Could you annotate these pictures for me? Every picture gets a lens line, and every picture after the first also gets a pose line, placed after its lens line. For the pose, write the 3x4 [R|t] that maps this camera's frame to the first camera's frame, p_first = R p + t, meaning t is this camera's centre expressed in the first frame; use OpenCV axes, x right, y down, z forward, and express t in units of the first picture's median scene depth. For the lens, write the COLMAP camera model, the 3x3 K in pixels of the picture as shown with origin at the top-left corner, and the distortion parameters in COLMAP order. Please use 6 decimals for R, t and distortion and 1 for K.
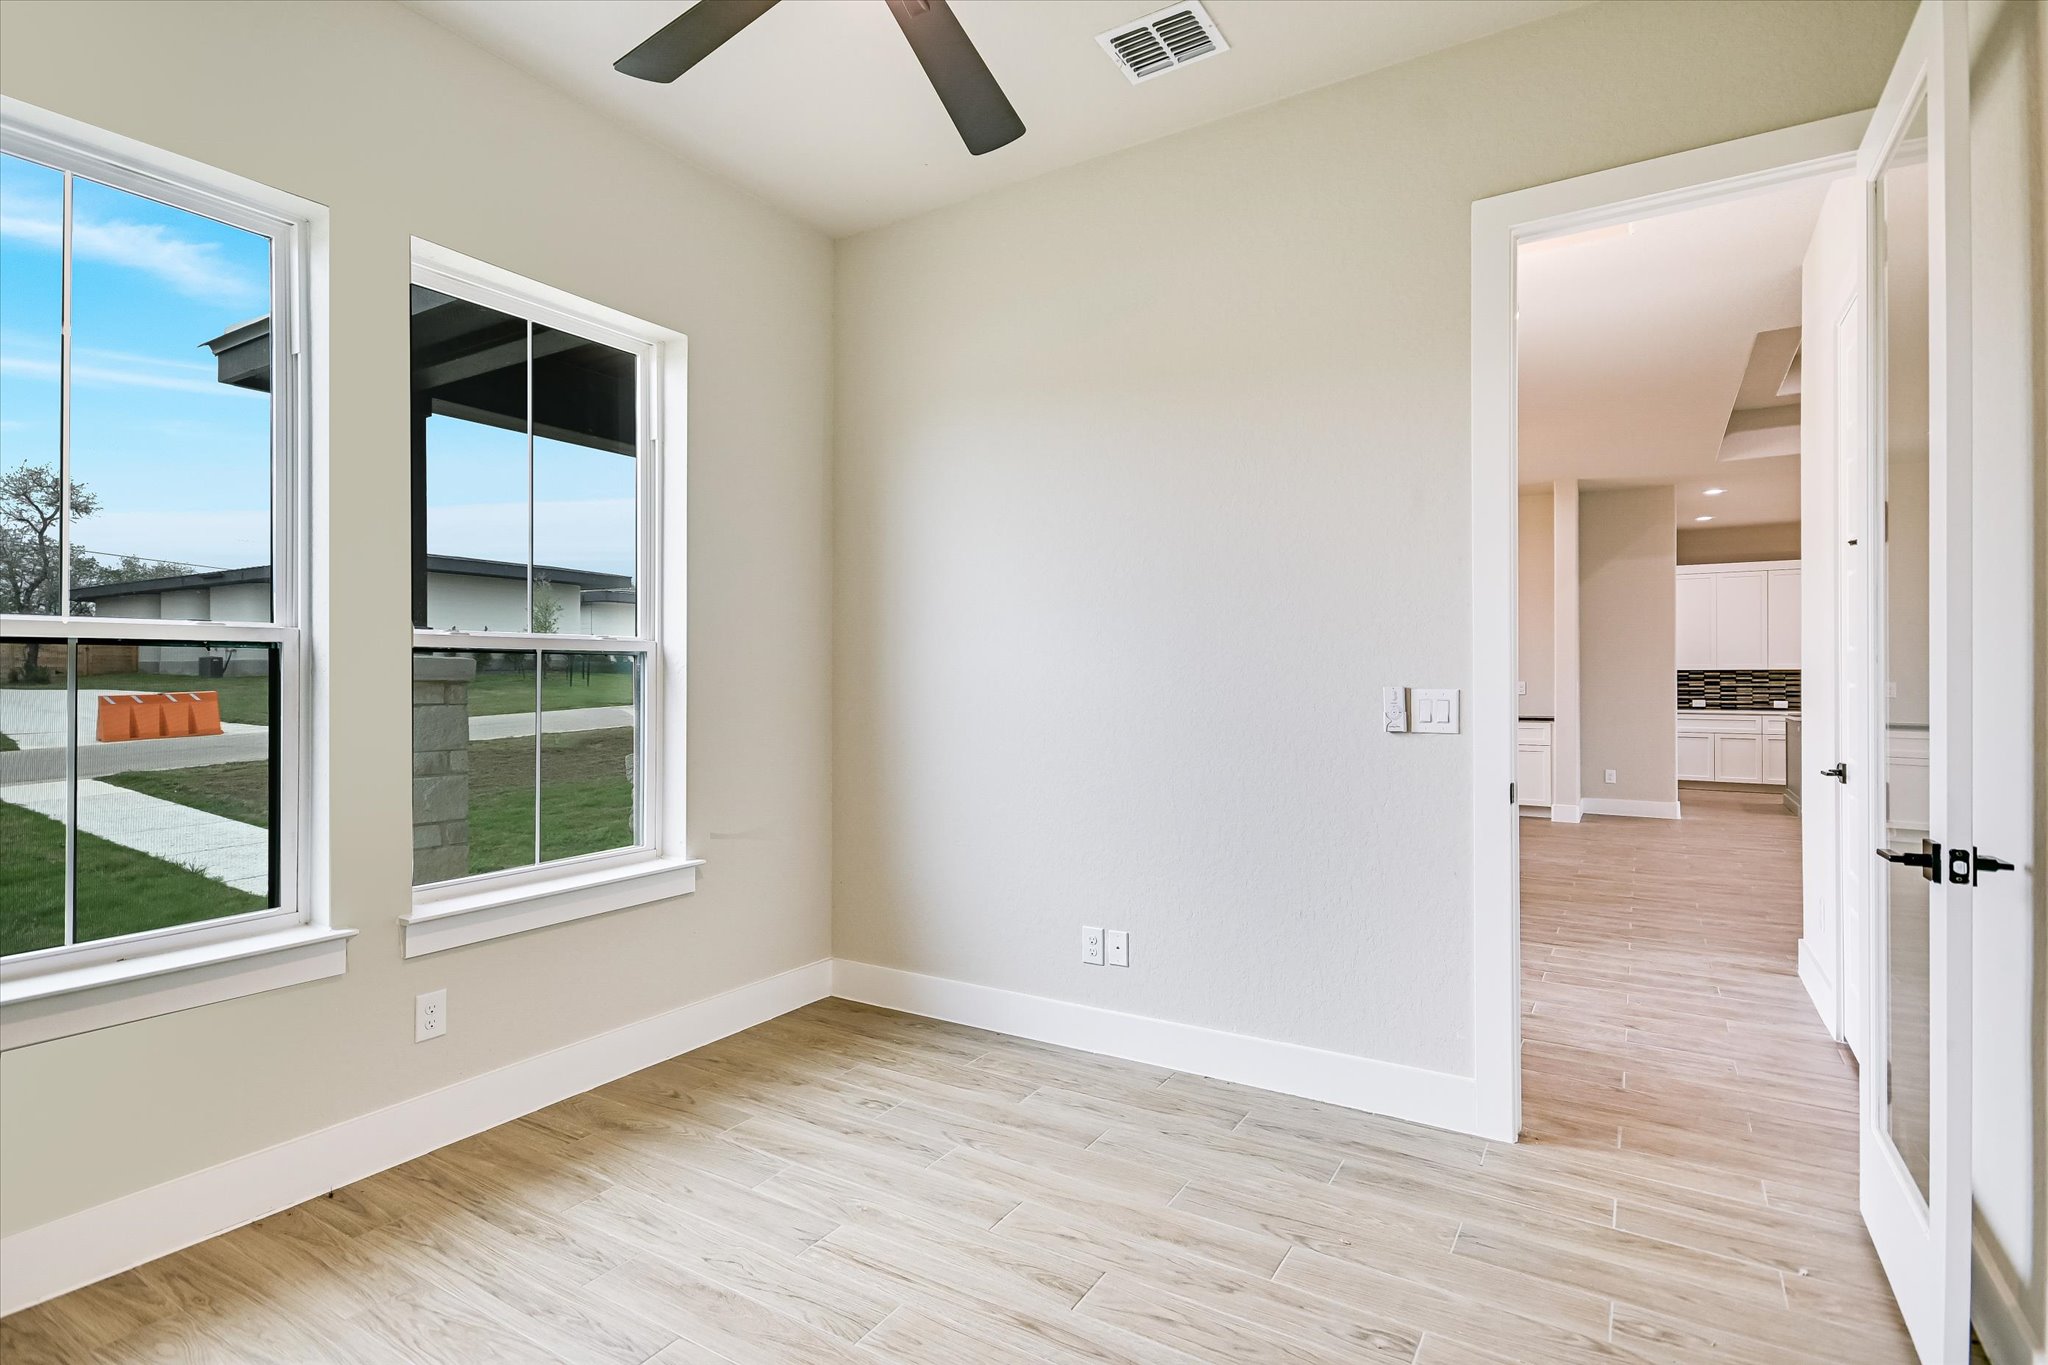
lens RADIAL K [[1026.9, 0, 1018.6], [0, 1026.9, 680.1], [0, 0, 1]] dist [0.026814, -0.005913]
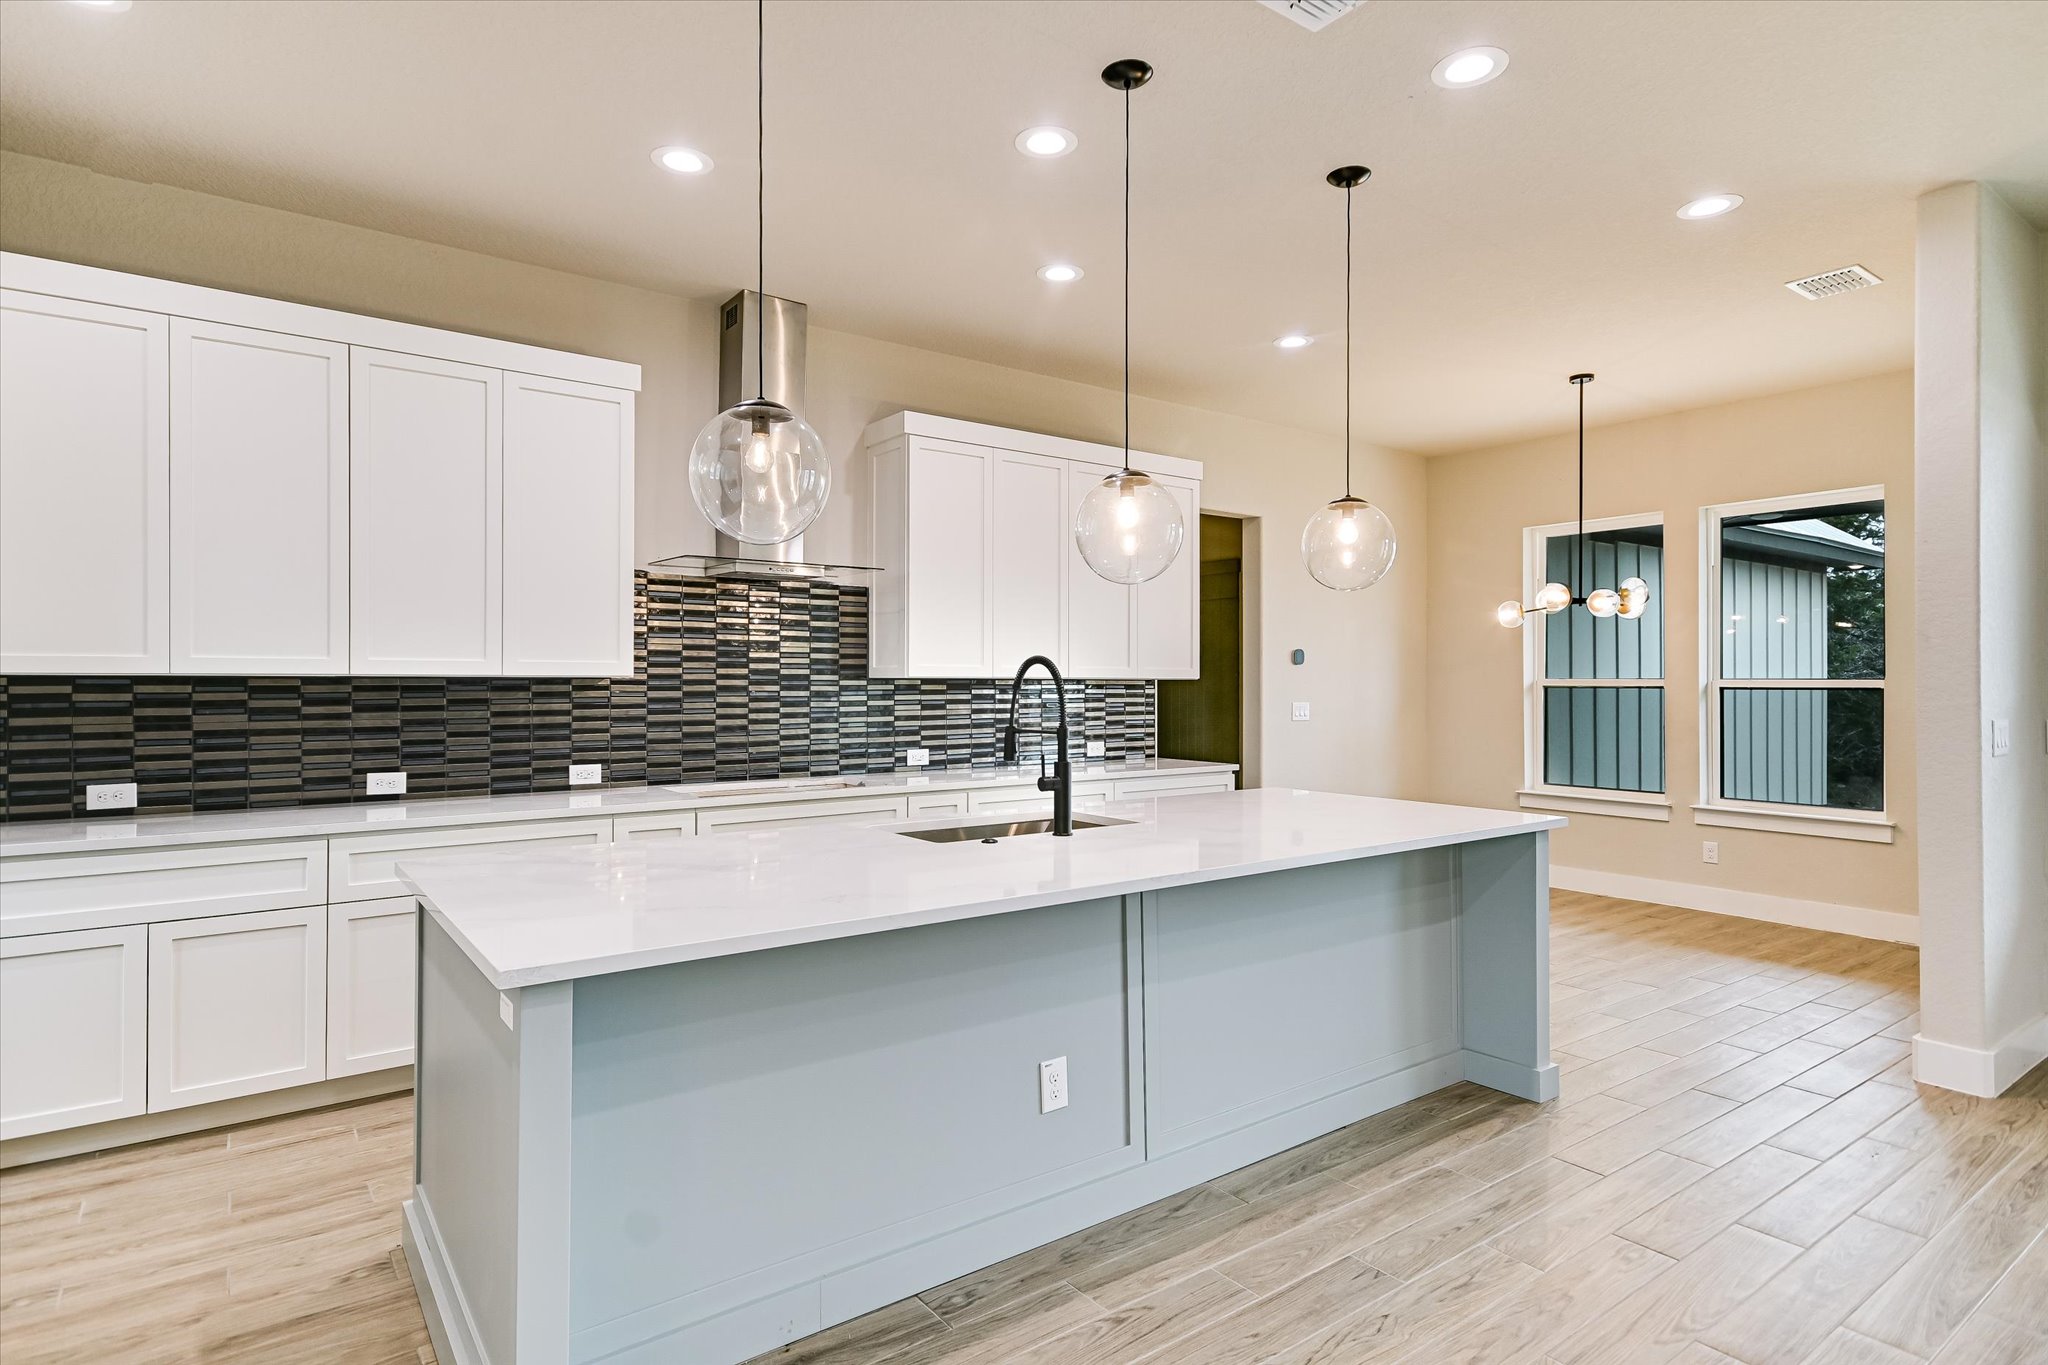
lens RADIAL K [[1075.8, 0, 1025.3], [0, 1075.8, 682.1], [0, 0, 1]] dist [0.016057, -0.002347]
pose [[0.380984, 0.004865, 0.924569, 0.486814], [-0.001364, 0.999988, -0.004699, -0.006930], [-0.924581, 0.000529, 0.380986, 0.673707]]
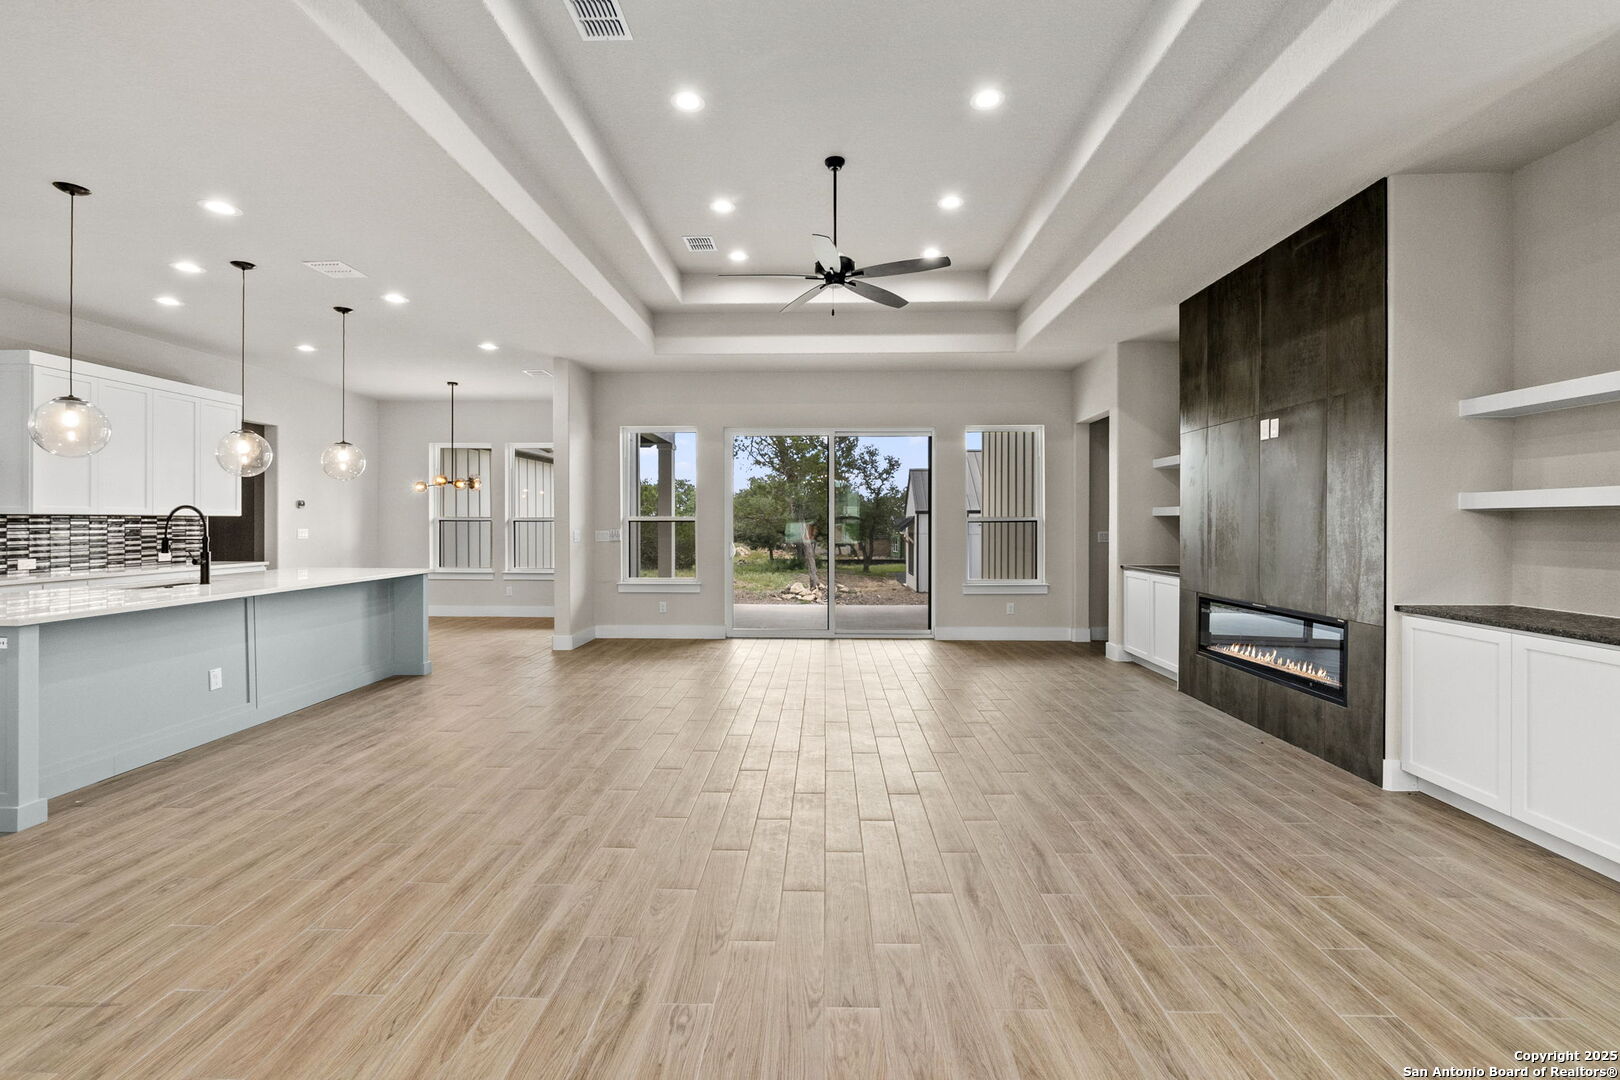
lens RADIAL K [[698.2, 0, 800.1], [0, 698.2, 524.3], [0, 0, 1]] dist [-0.012313, 0.003177]
pose [[-0.489700, -0.002573, 0.871887, 0.245280], [-0.001414, 0.999997, 0.002157, -0.005600], [-0.871890, -0.000176, -0.489702, 0.665909]]
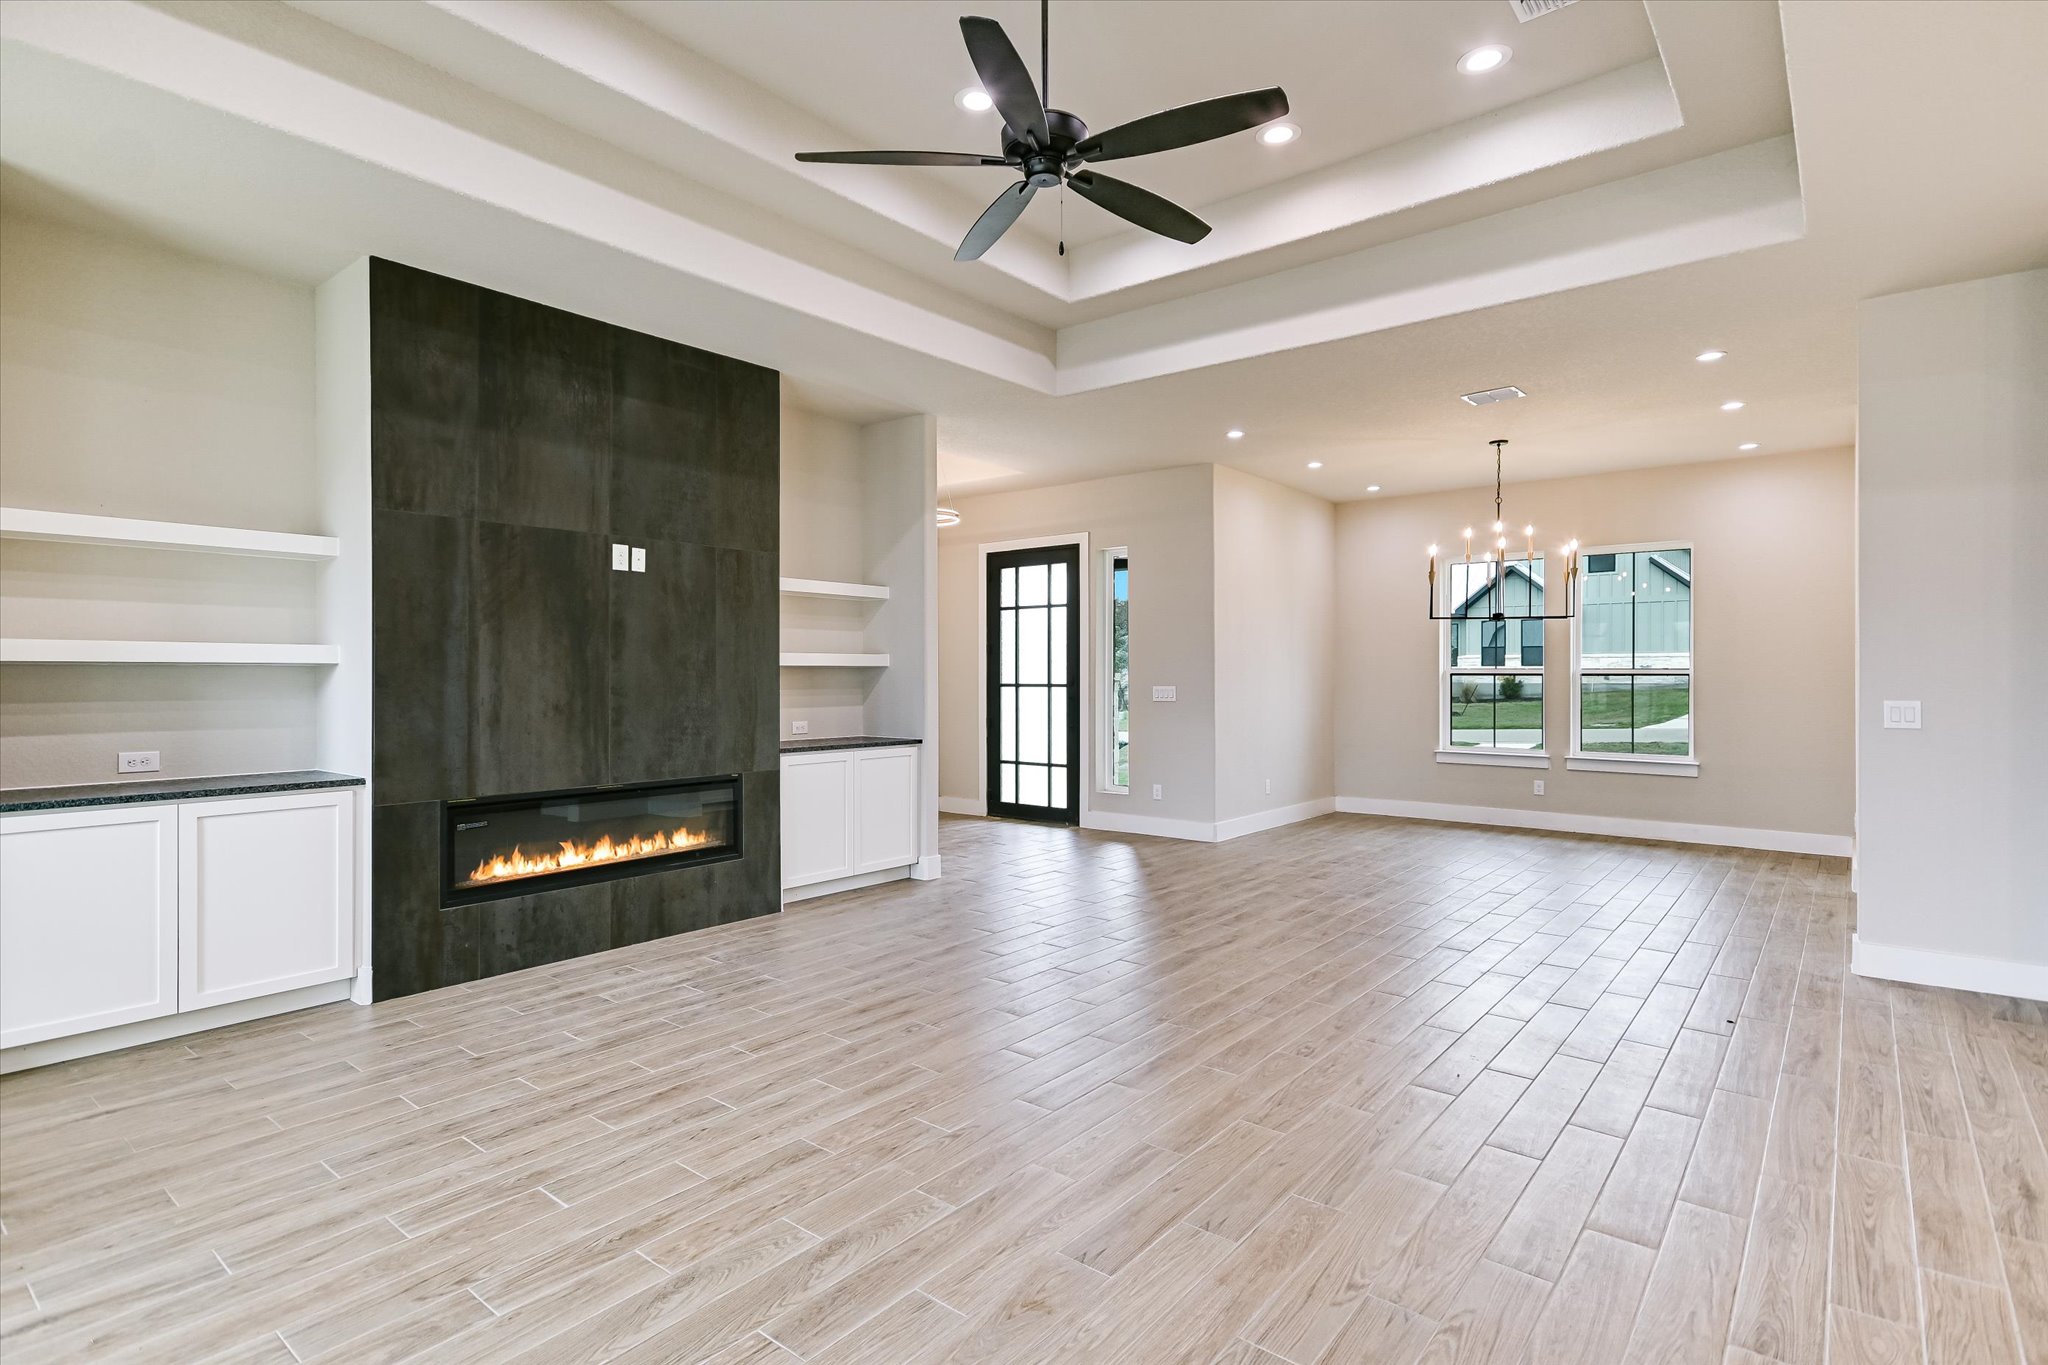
lens RADIAL K [[1026.9, 0, 1017.2], [0, 1026.9, 672.8], [0, 0, 1]] dist [0.026814, -0.005913]
pose [[-0.120465, -0.001205, -0.992717, 0.816906], [-0.001018, 0.999999, -0.001091, -0.007438], [0.992717, 0.000879, -0.120466, 0.492336]]
